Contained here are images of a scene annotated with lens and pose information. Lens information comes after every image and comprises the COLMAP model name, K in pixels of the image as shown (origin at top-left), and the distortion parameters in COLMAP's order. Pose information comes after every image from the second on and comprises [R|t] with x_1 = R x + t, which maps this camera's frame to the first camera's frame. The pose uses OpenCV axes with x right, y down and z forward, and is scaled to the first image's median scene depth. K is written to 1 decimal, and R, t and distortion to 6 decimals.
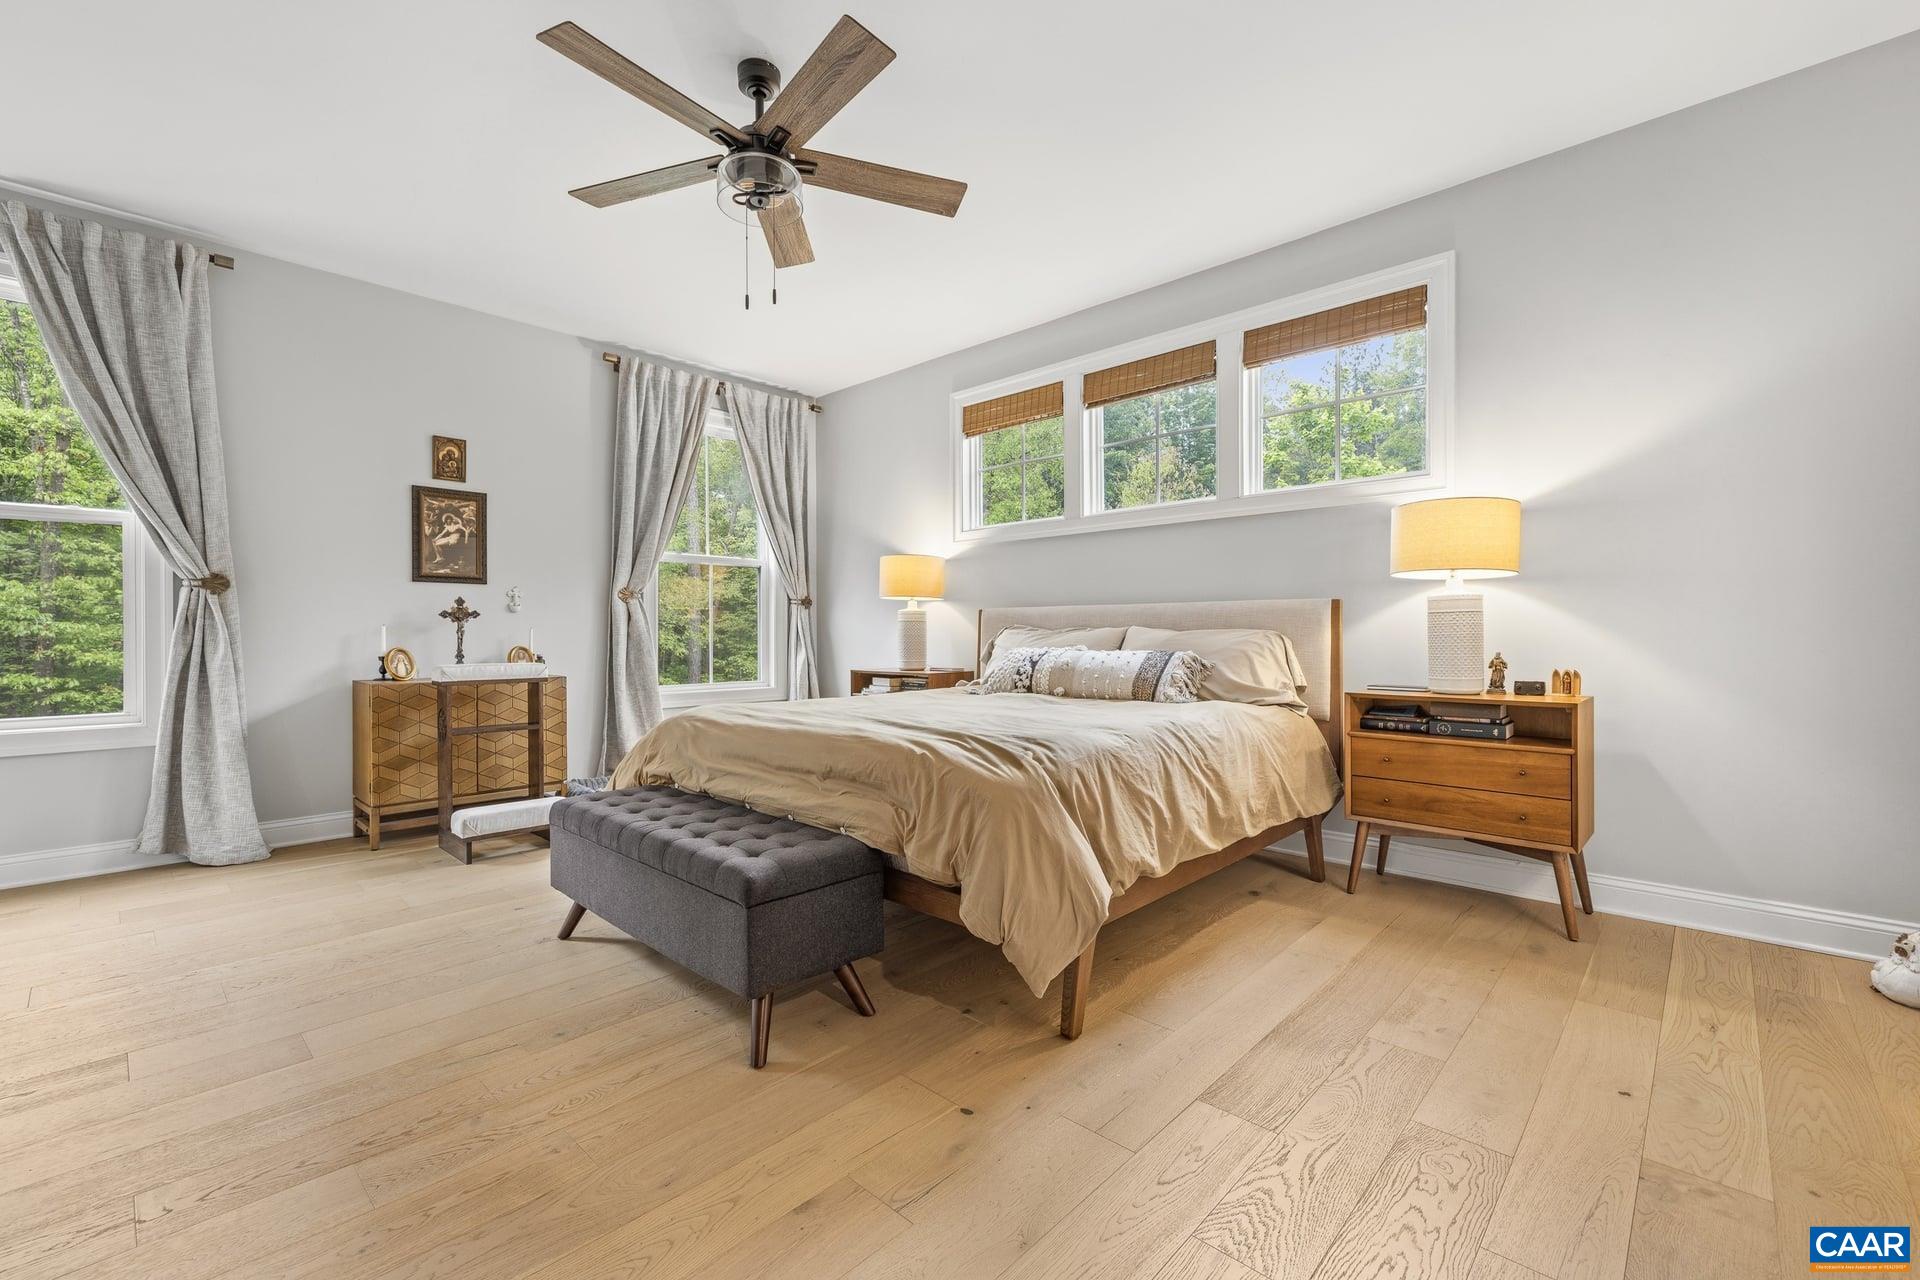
lens RADIAL K [[814.5, 0, 960.0], [0, 814.5, 631.9], [0, 0, 1]] dist [0.001013, 0.000660]
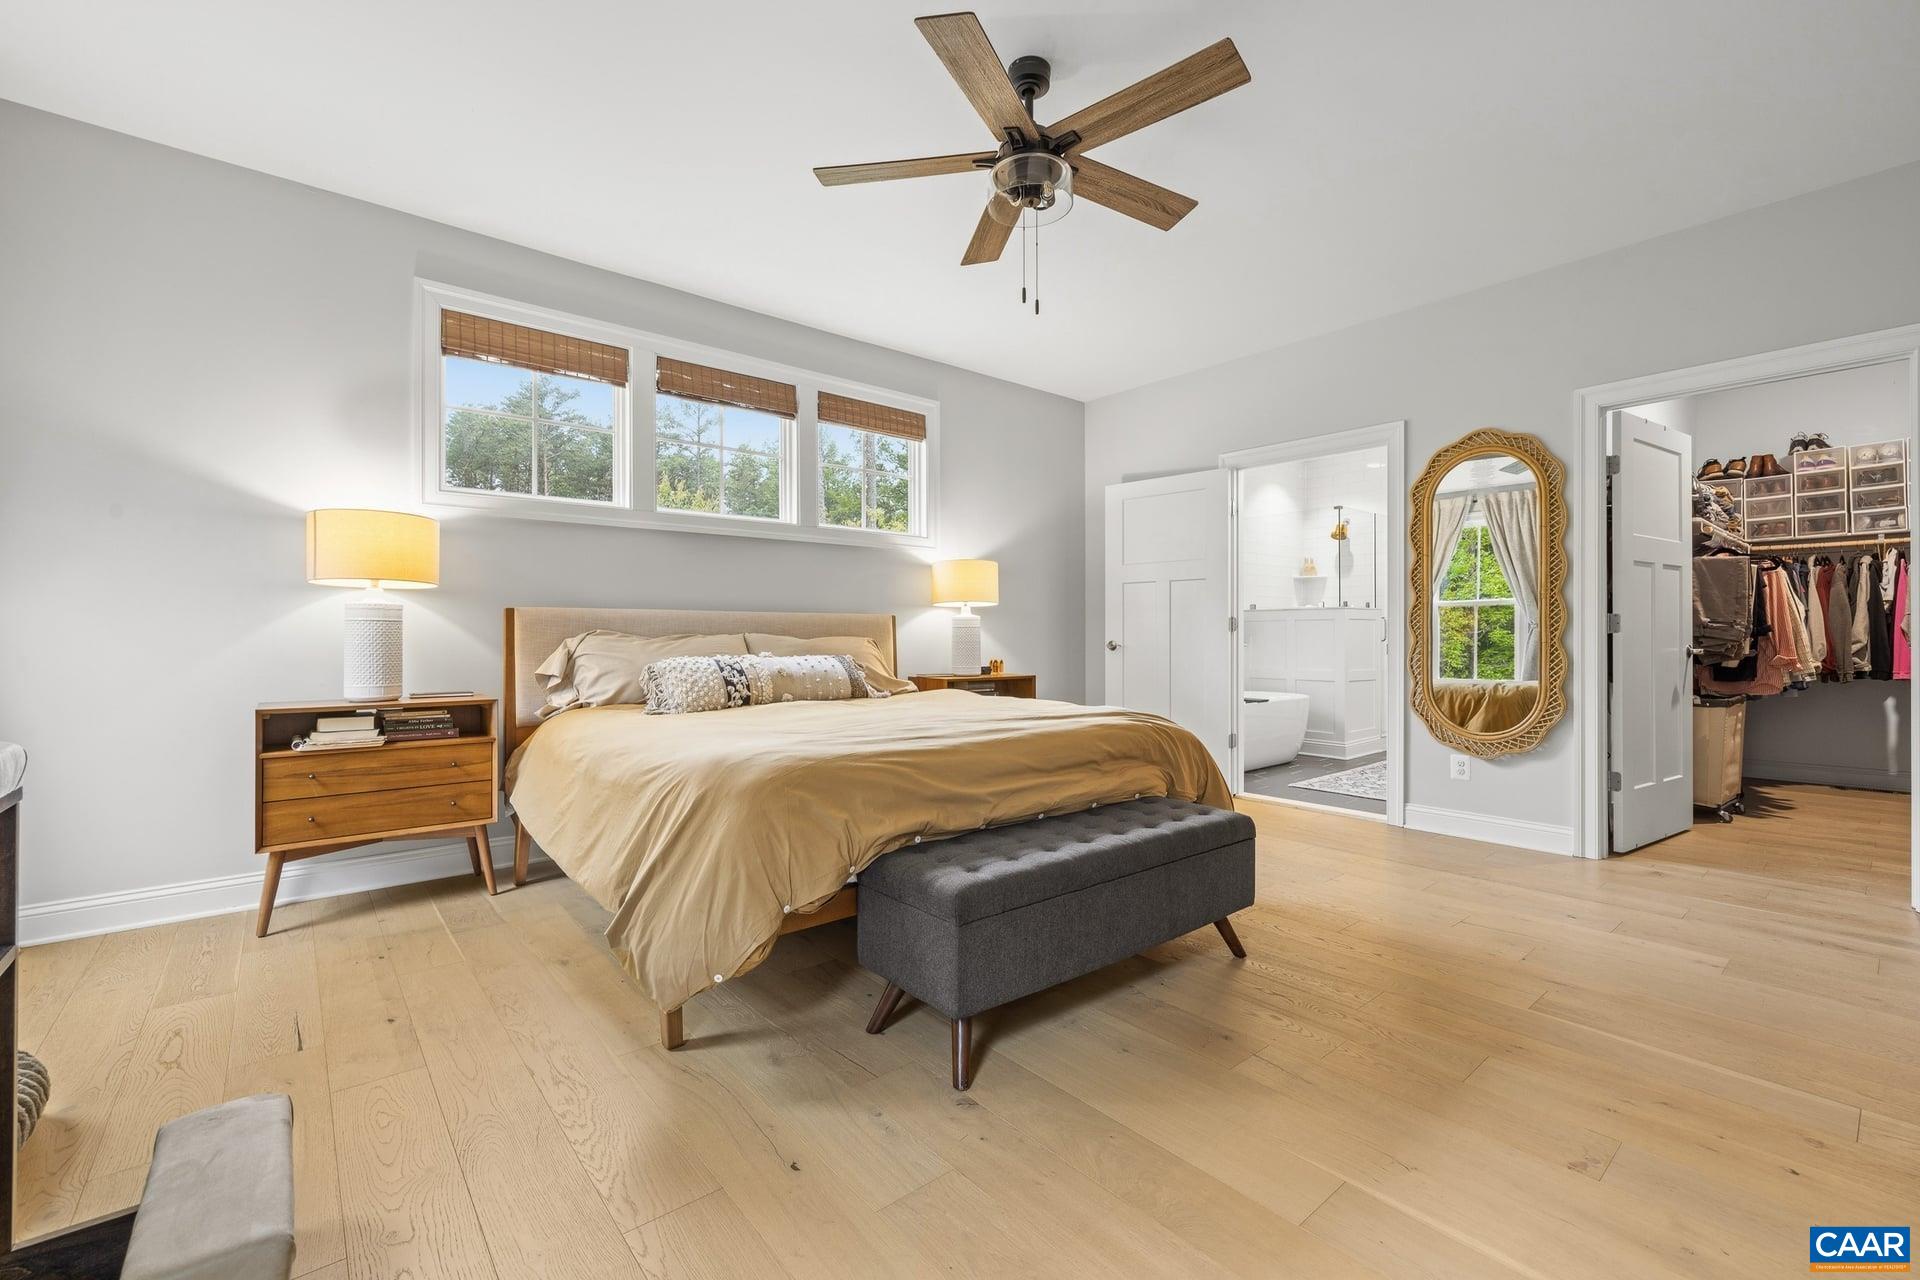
lens RADIAL K [[814.5, 0, 960.0], [0, 814.5, 631.9], [0, 0, 1]] dist [0.001013, 0.000660]
pose [[0.114847, 0.014727, 0.993274, -0.703184], [0.002680, 0.999882, -0.015135, 0.006277], [-0.993380, 0.004400, 0.114794, 0.563264]]
